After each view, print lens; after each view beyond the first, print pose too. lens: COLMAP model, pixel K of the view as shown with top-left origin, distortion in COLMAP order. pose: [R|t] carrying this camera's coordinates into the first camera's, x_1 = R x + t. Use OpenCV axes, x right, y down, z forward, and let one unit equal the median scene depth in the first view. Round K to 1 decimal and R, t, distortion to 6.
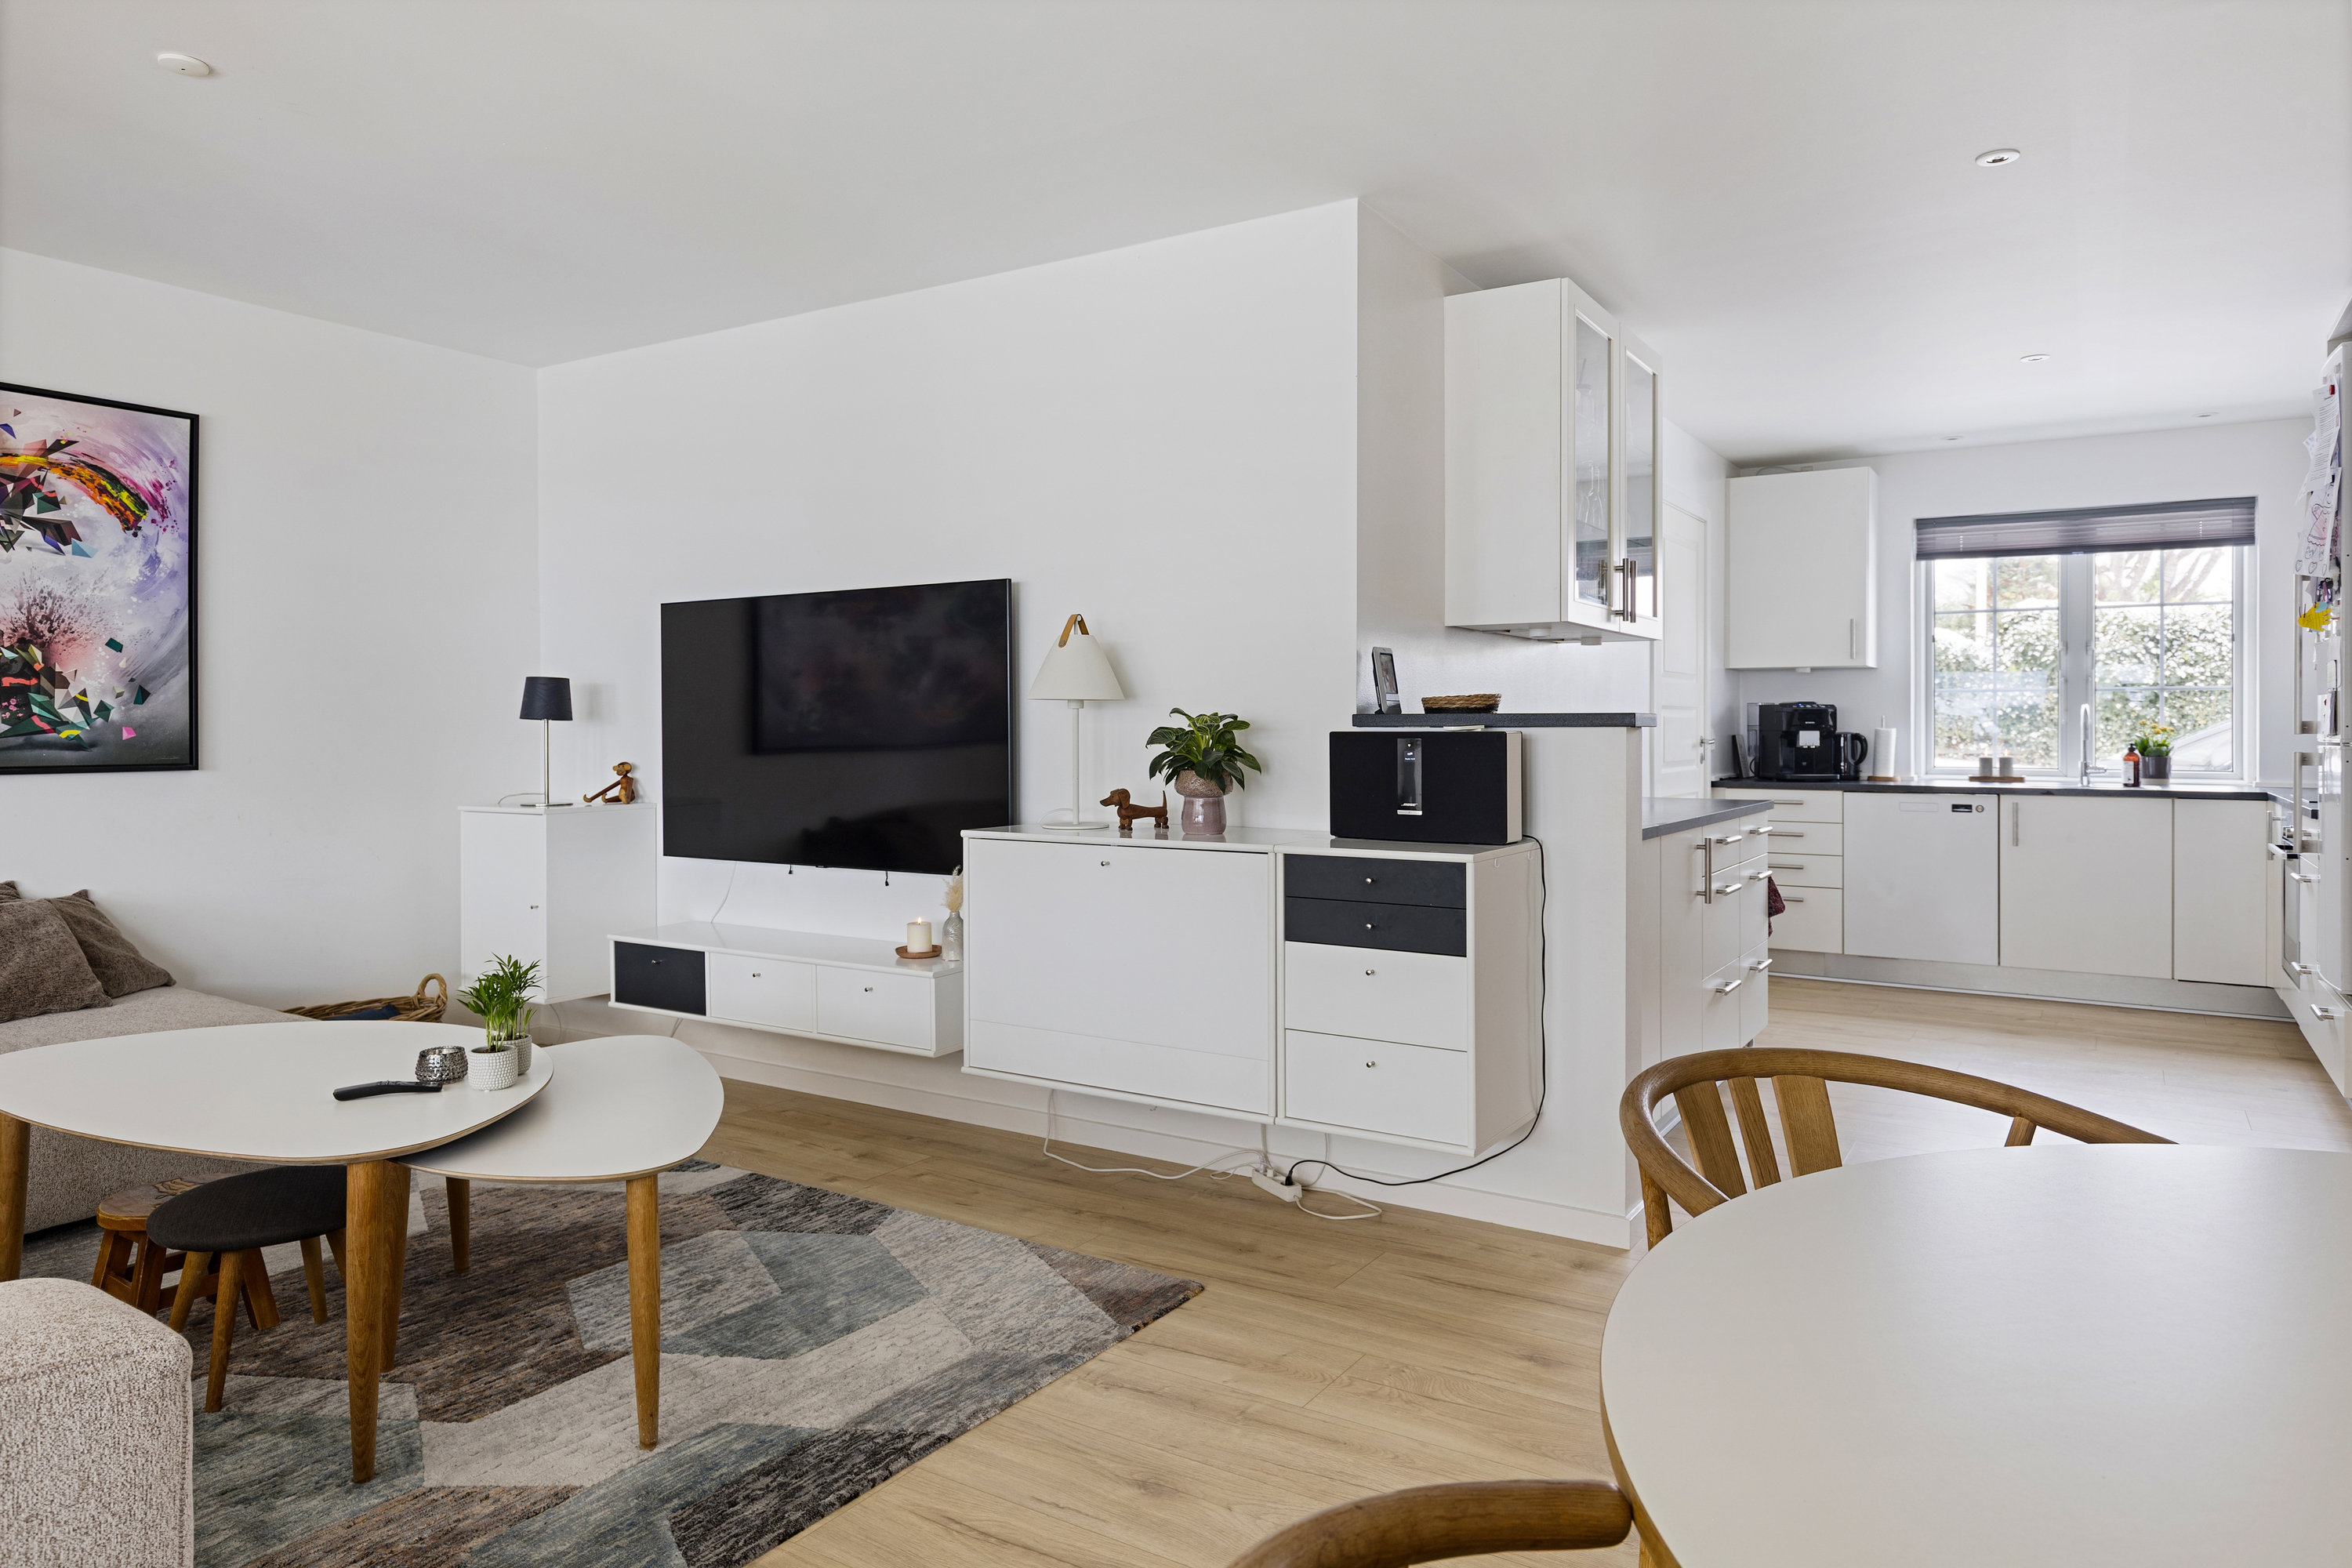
lens RADIAL K [[1452.9, 0, 1180.8], [0, 1452.9, 759.2], [0, 0, 1]] dist [0.013200, 0.002464]
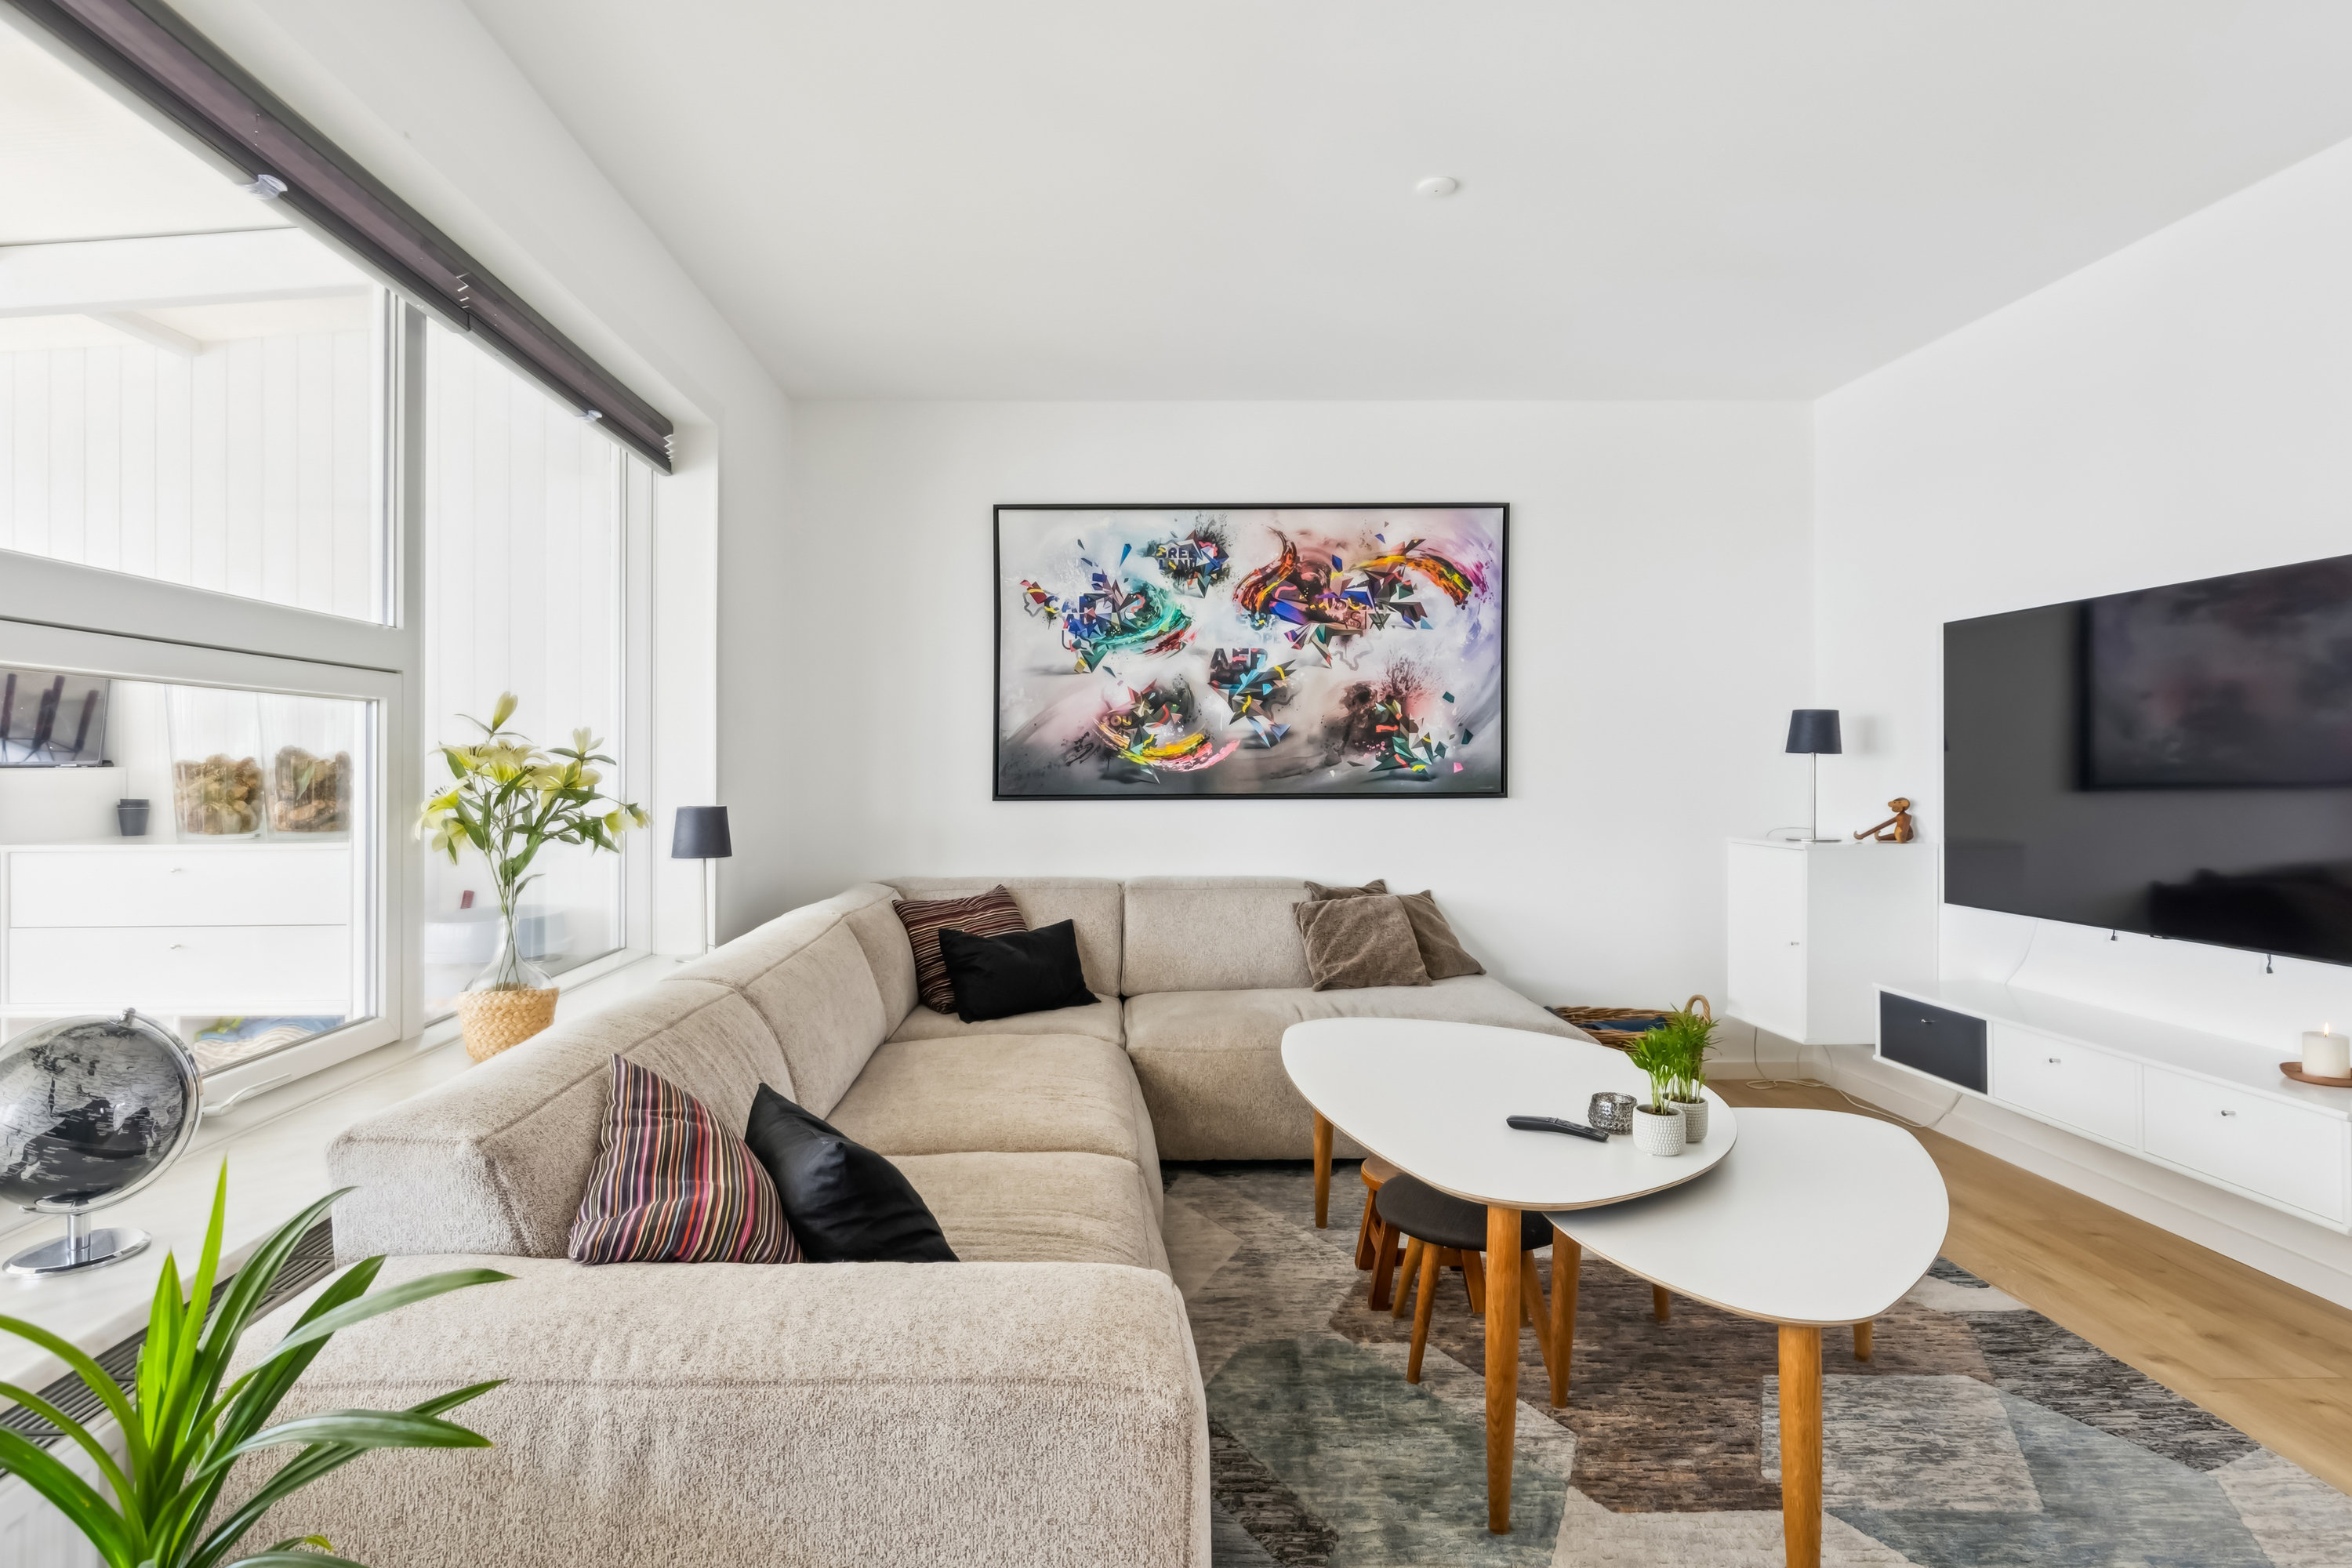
lens RADIAL K [[1229.0, 0, 1106.2], [0, 1229.0, 777.2], [0, 0, 1]] dist [-0.005056, 0.001727]
pose [[0.552777, 0.005965, -0.833308, -0.013030], [-0.013344, 0.999910, -0.001695, -0.004311], [0.833223, 0.012056, 0.552806, 0.193700]]
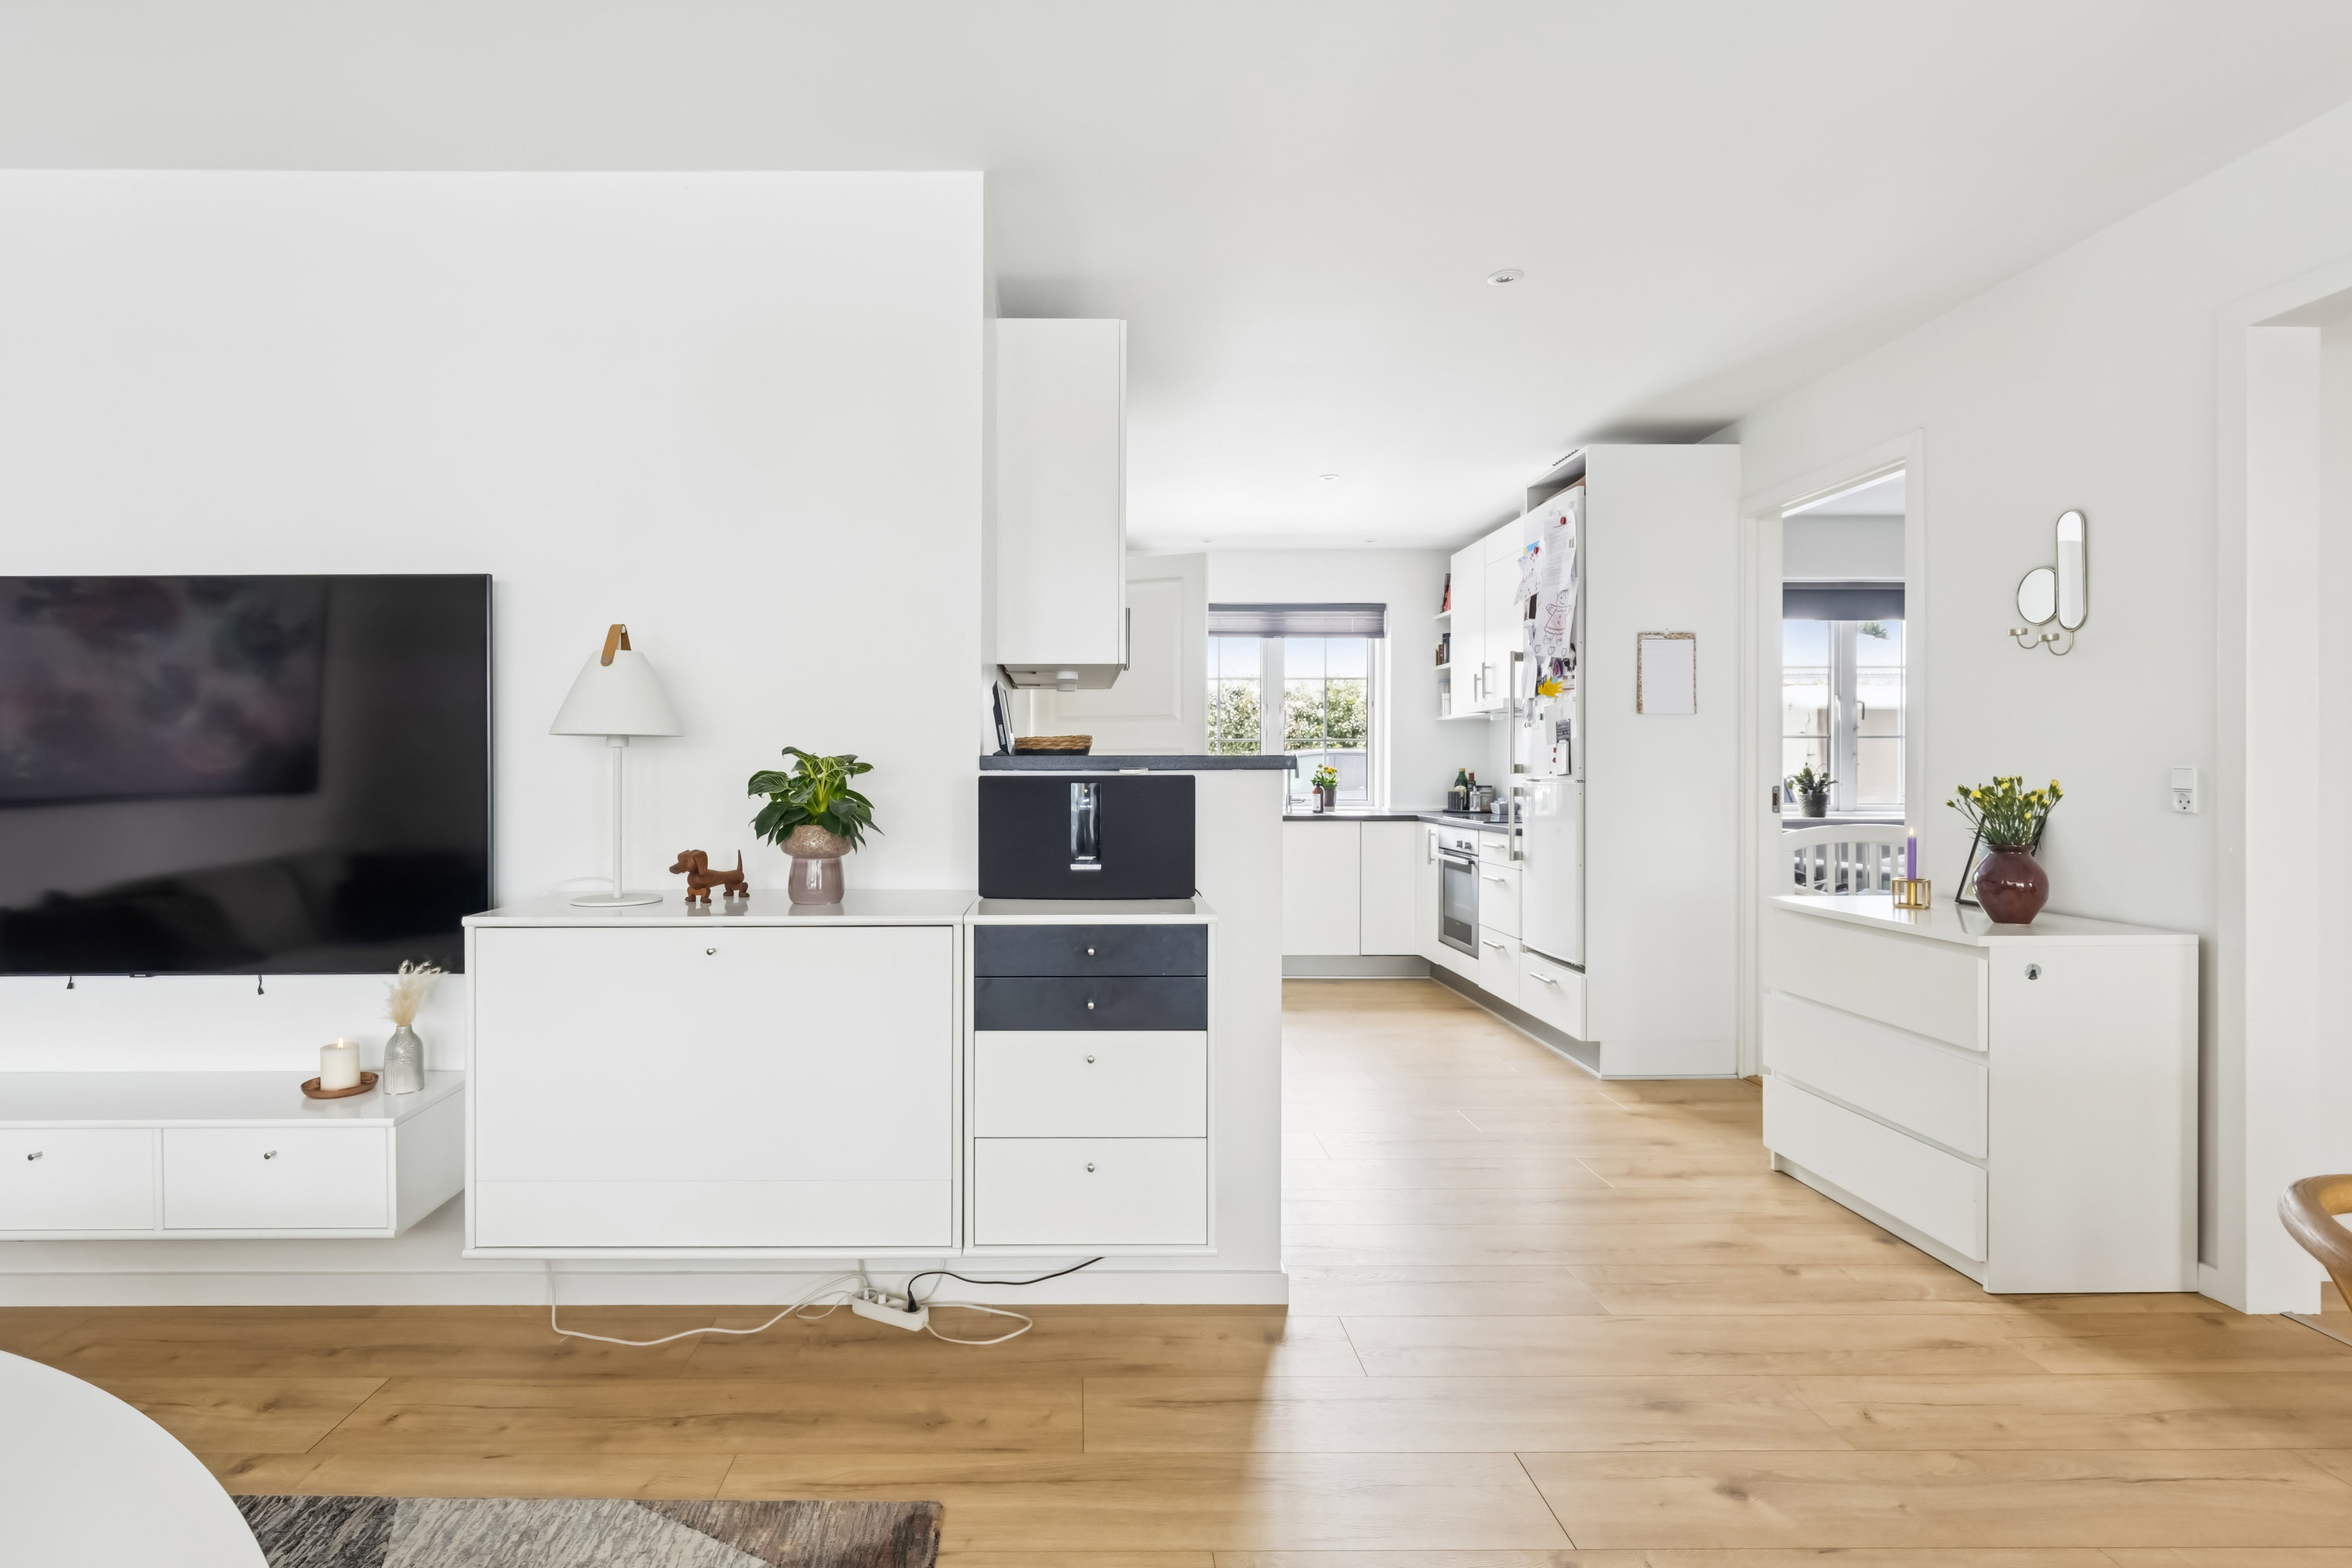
lens RADIAL K [[1181.3, 0, 1068.0], [0, 1181.3, 777.0], [0, 0, 1]] dist [0.003653, -0.000877]
pose [[0.847706, -0.005885, 0.530433, -0.207047], [0.014072, 0.999836, -0.011395, -0.008988], [-0.530279, 0.017124, 0.847650, 0.351912]]
